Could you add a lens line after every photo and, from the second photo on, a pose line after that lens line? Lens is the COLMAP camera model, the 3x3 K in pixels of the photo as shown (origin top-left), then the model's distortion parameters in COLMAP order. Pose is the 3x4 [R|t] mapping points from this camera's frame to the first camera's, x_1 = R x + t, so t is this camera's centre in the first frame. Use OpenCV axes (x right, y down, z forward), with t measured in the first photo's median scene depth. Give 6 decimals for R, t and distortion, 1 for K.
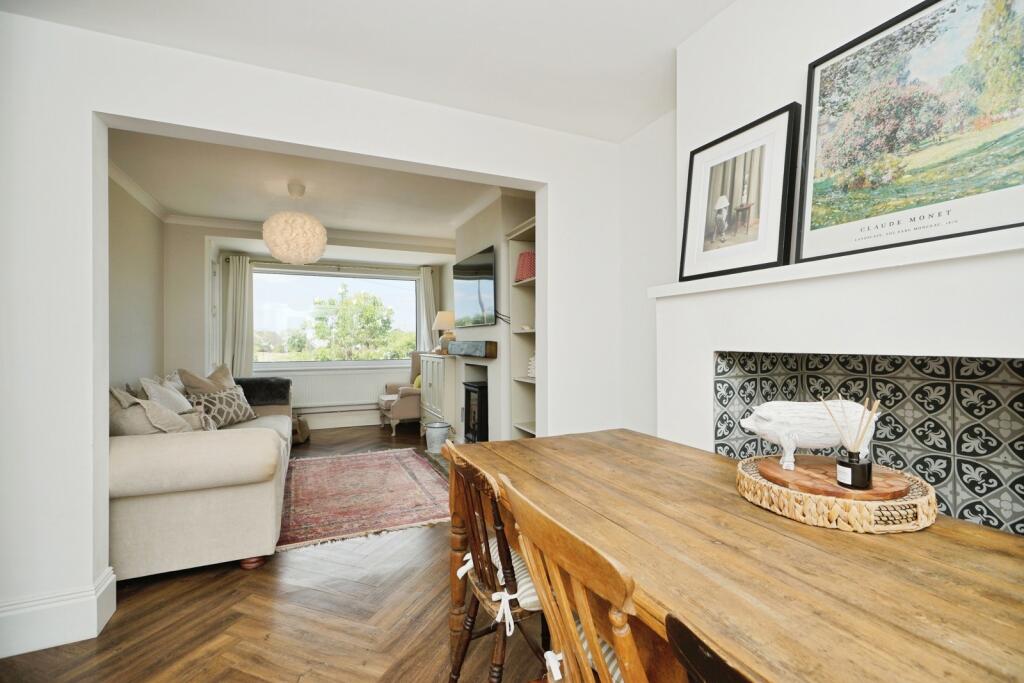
lens RADIAL K [[456.7, 0, 506.3], [0, 456.7, 337.3], [0, 0, 1]] dist [-0.001464, -0.002183]
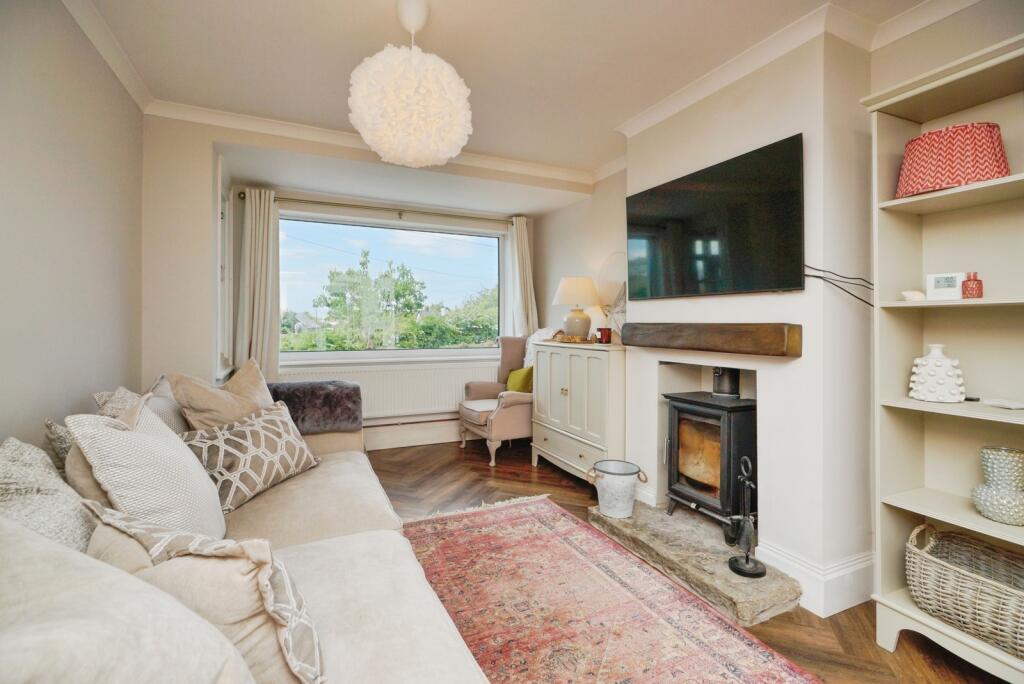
lens RADIAL K [[456.7, 0, 496.7], [0, 456.7, 320.4], [0, 0, 1]] dist [-0.001464, -0.002183]
pose [[0.999891, 0.008533, 0.012025, -0.347988], [-0.008564, 0.999960, 0.002533, 0.006218], [-0.012003, -0.002635, 0.999924, 0.470494]]
